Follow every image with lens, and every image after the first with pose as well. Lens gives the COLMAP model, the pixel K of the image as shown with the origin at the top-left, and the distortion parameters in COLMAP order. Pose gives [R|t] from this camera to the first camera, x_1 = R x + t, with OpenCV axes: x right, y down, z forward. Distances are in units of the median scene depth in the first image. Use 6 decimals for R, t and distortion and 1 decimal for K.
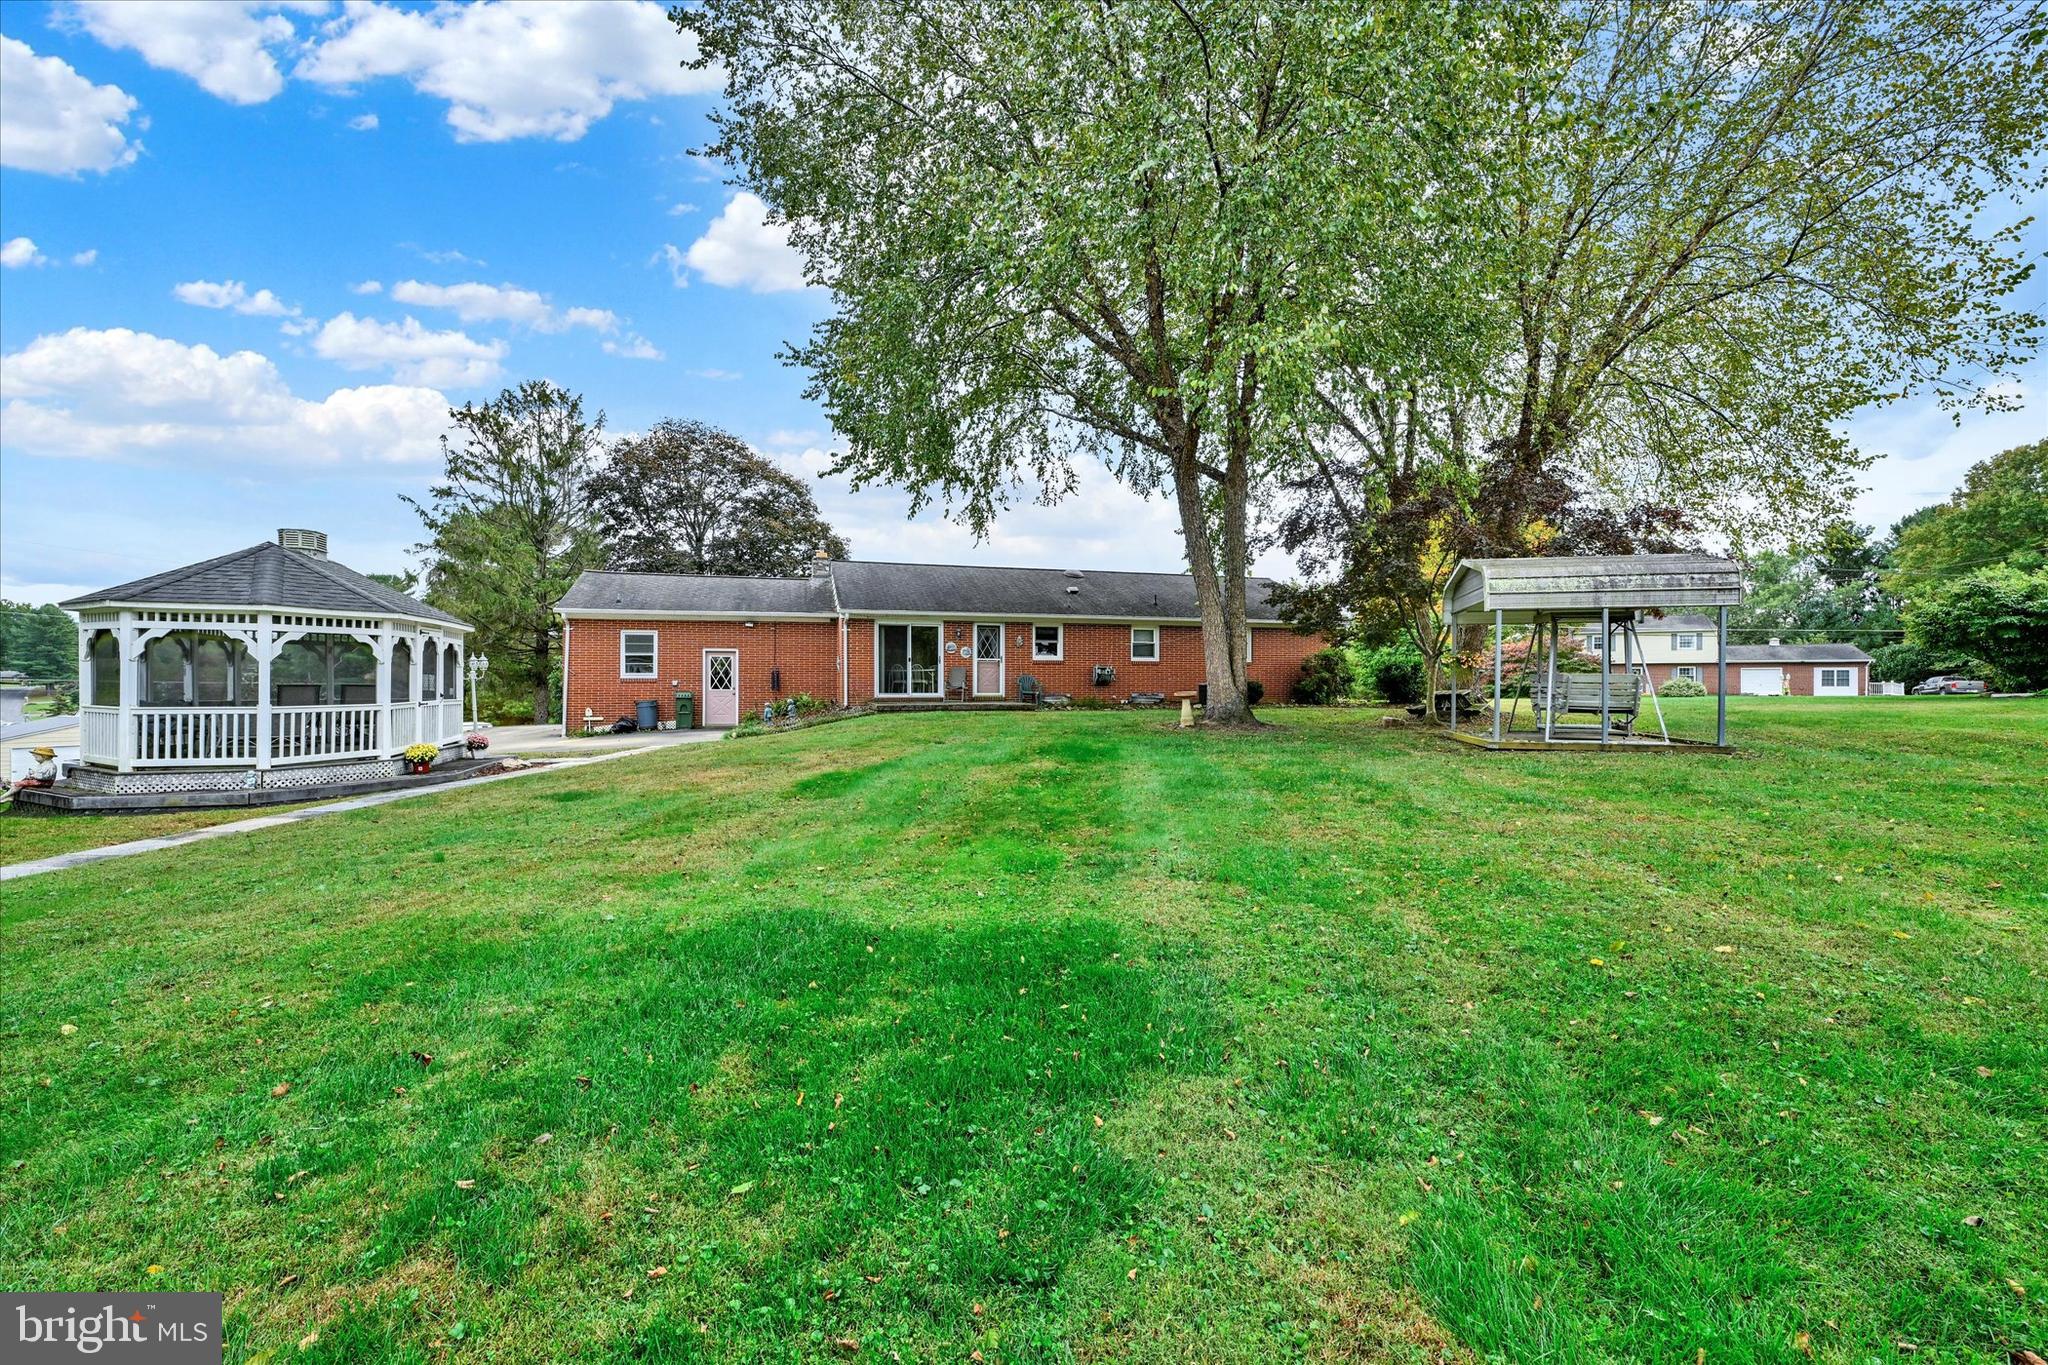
lens RADIAL K [[834.3, 0, 1021.3], [0, 834.3, 680.3], [0, 0, 1]] dist [-0.001687, 0.000225]
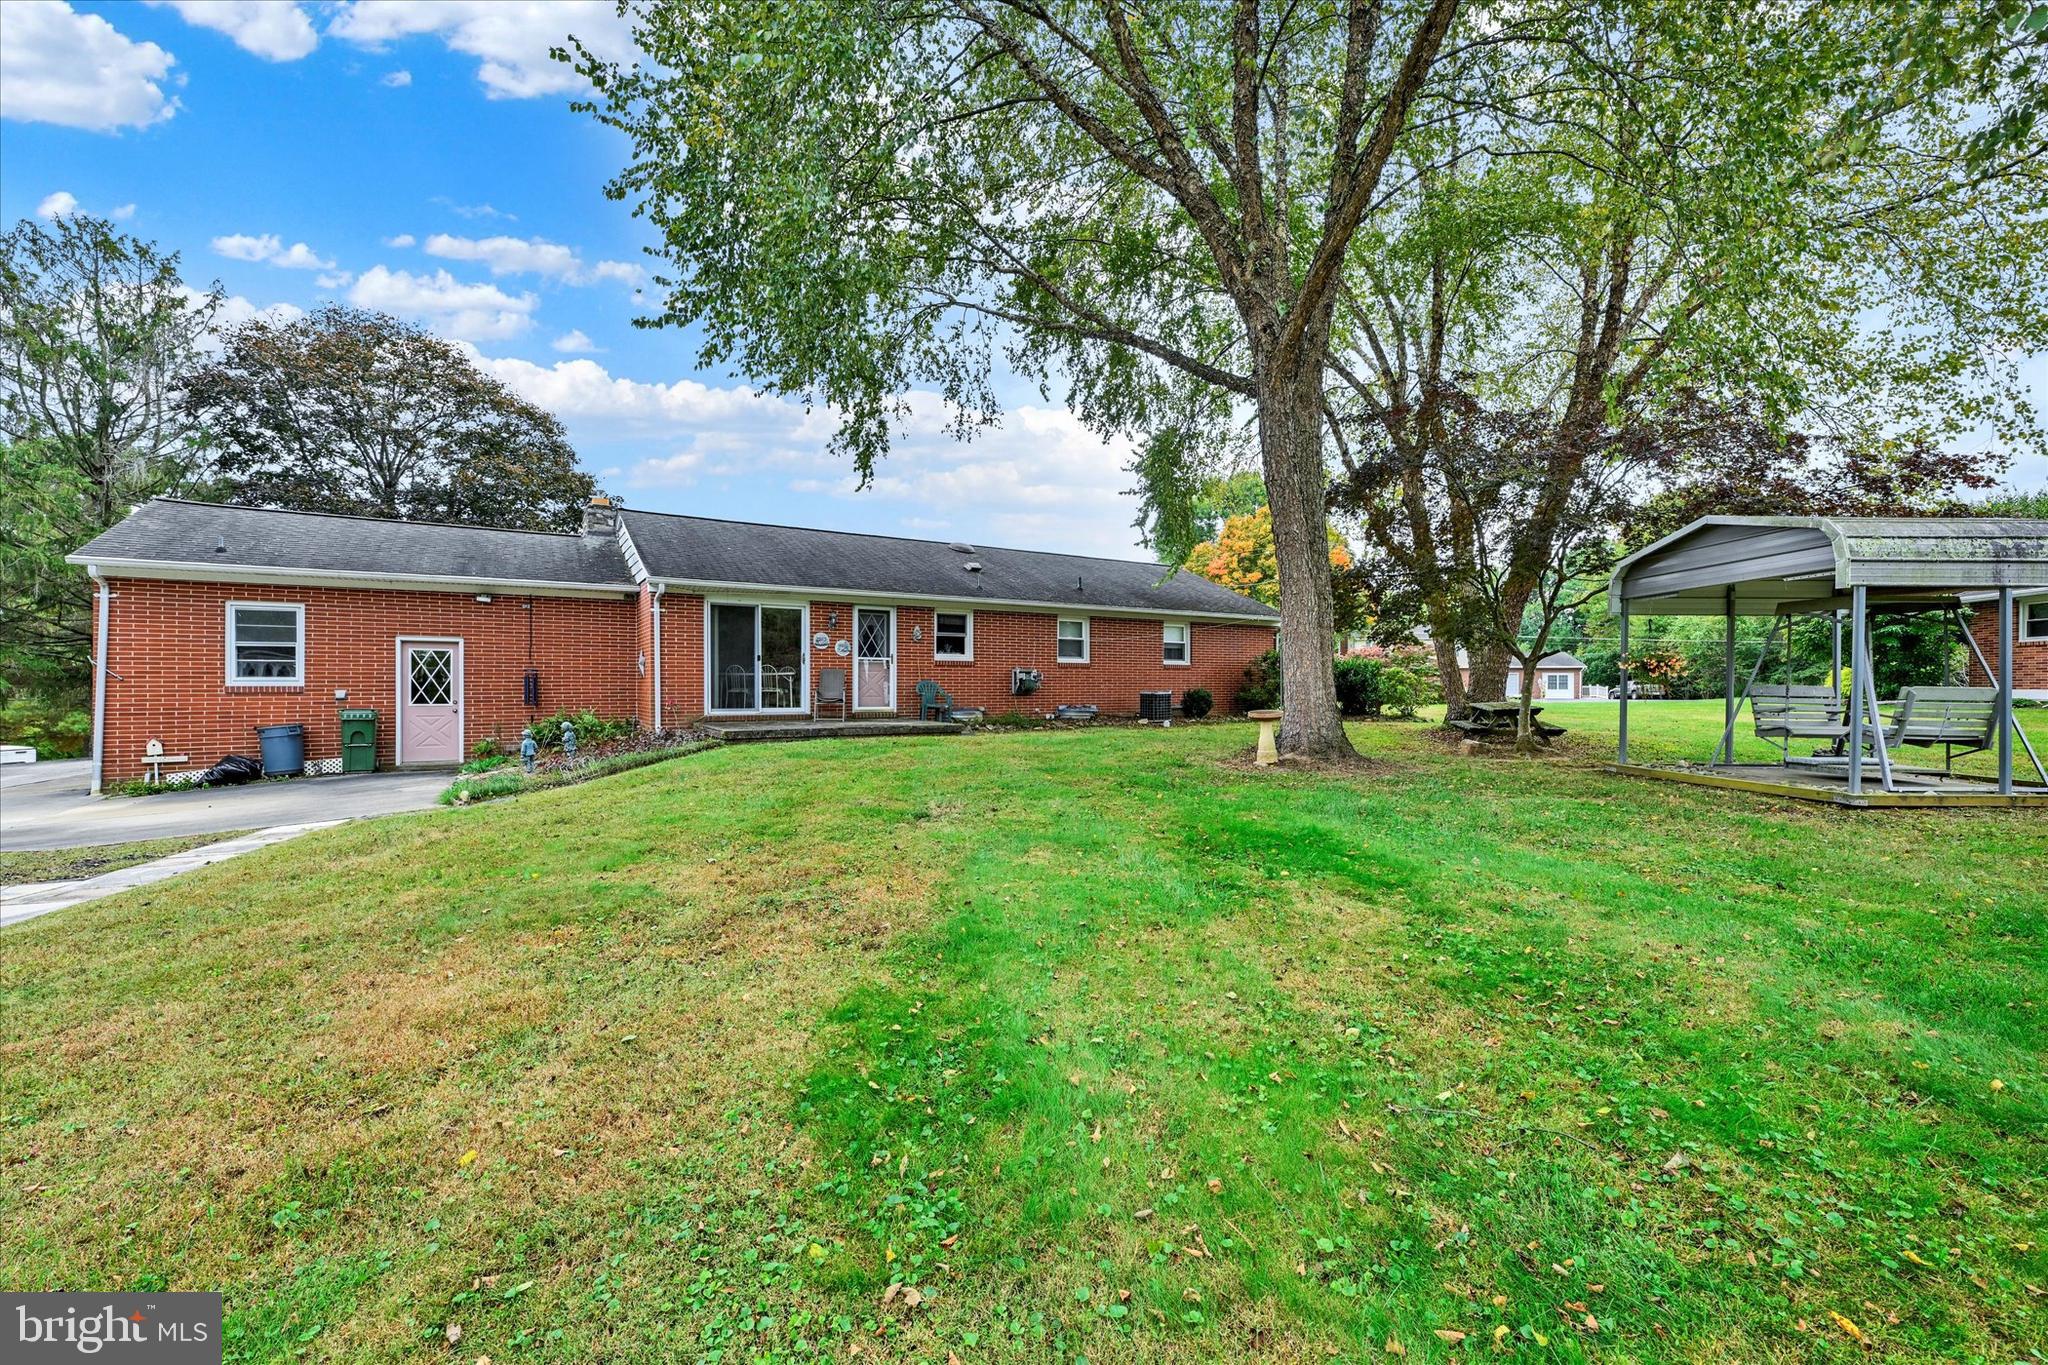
lens RADIAL K [[834.3, 0, 1024.5], [0, 834.3, 691.5], [0, 0, 1]] dist [-0.001687, 0.000225]
pose [[0.961155, -0.001790, 0.276005, -0.112178], [-0.001447, 0.999933, 0.011526, -0.005912], [-0.276007, -0.011478, 0.961087, 0.297402]]
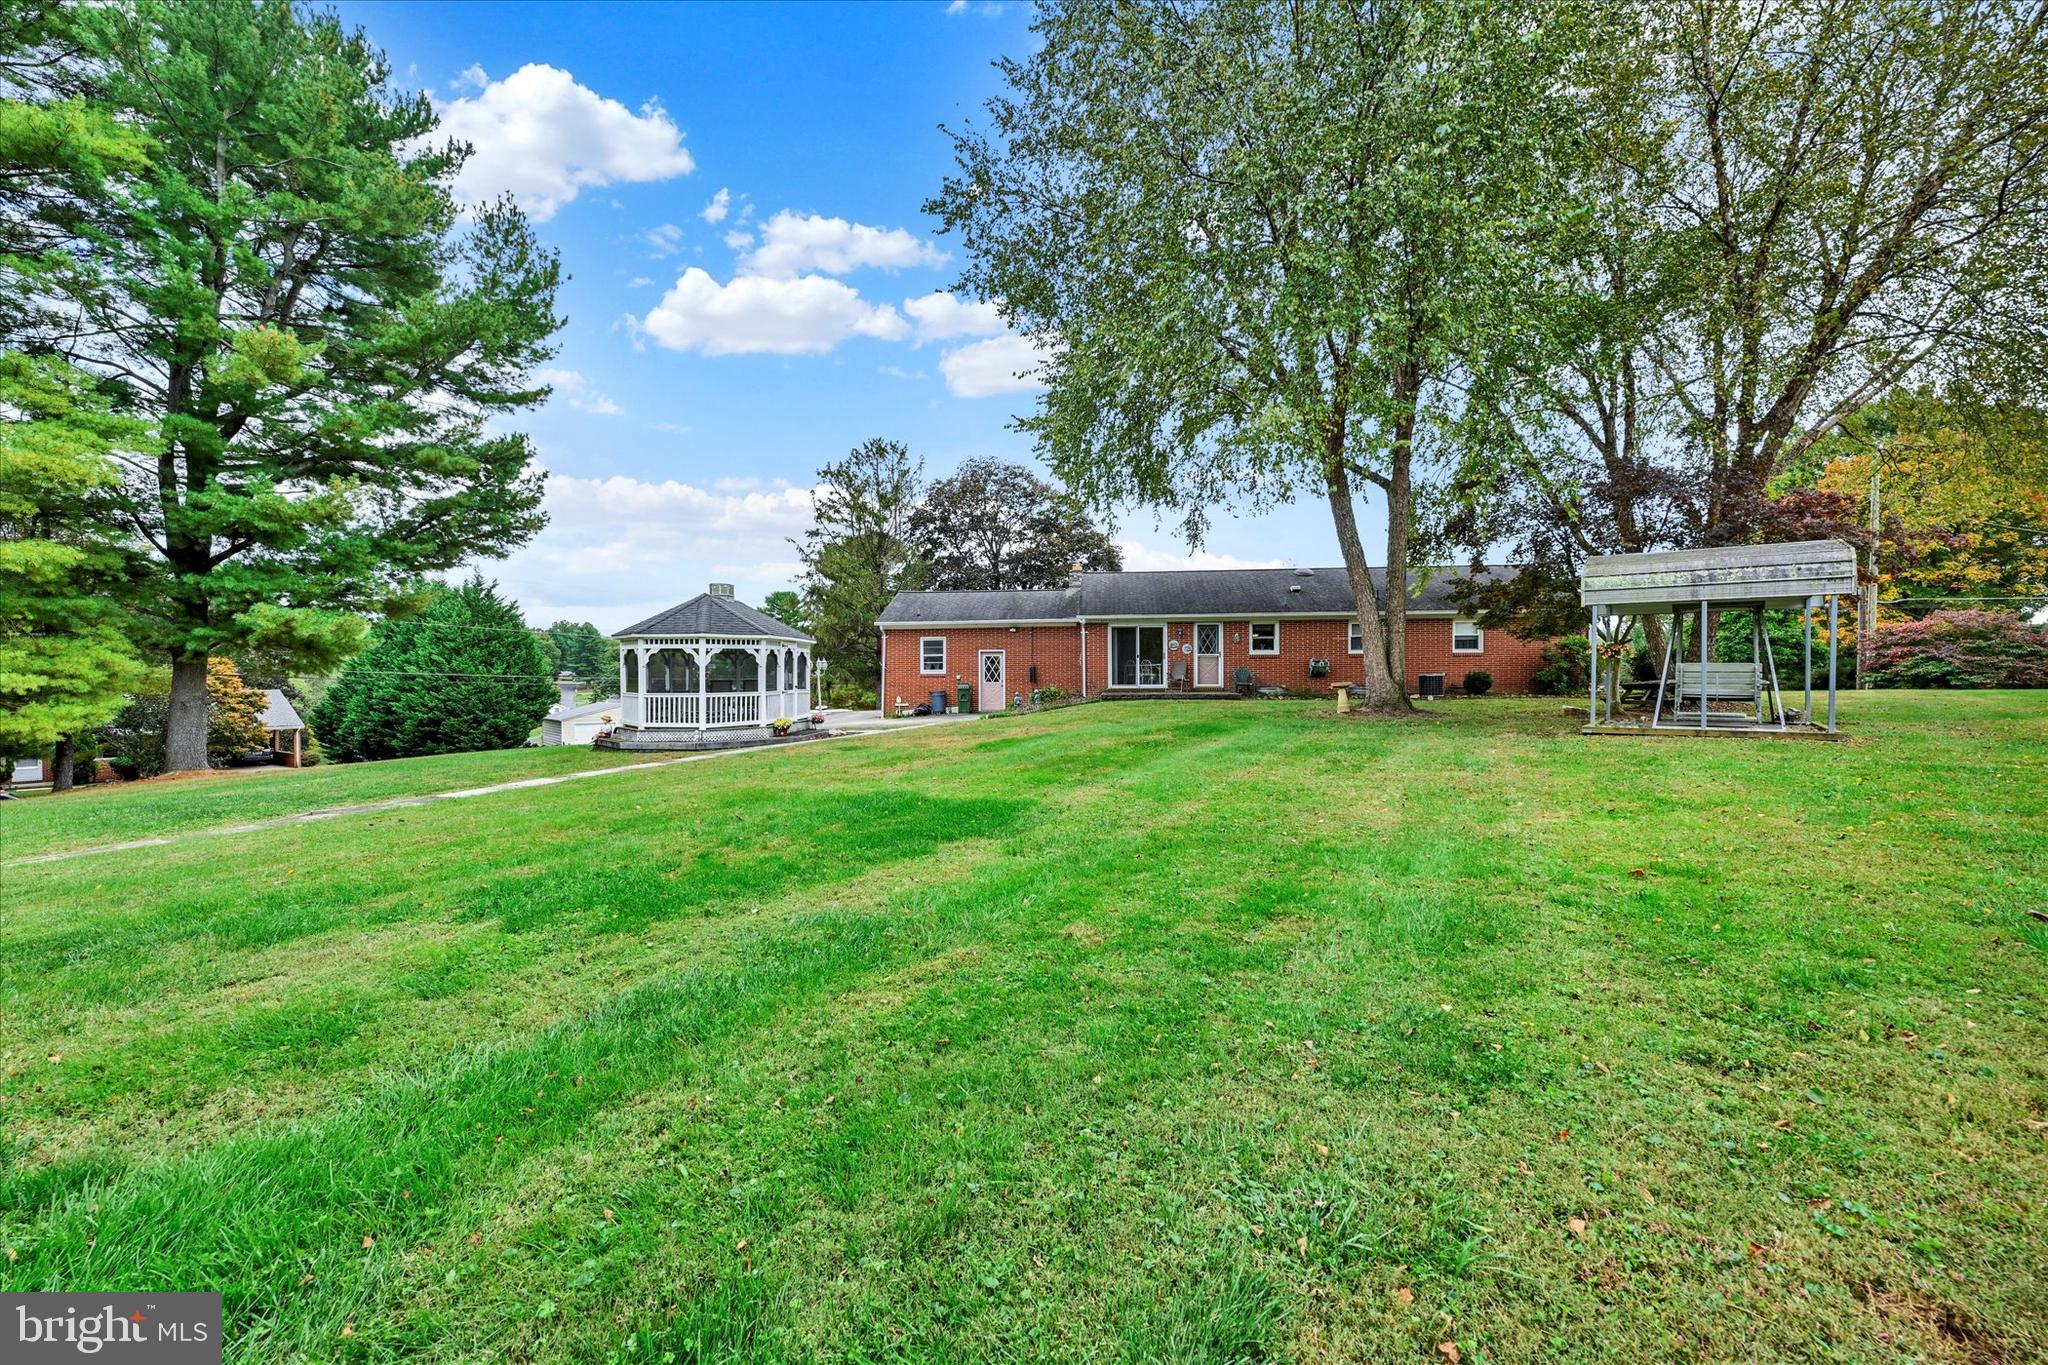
lens RADIAL K [[834.3, 0, 1019.0], [0, 834.3, 682.8], [0, 0, 1]] dist [-0.001687, 0.000225]
pose [[0.927301, -0.003956, -0.374295, 0.148809], [0.008453, 0.999910, 0.010374, -0.000800], [0.374220, -0.012784, 0.927252, -0.152741]]
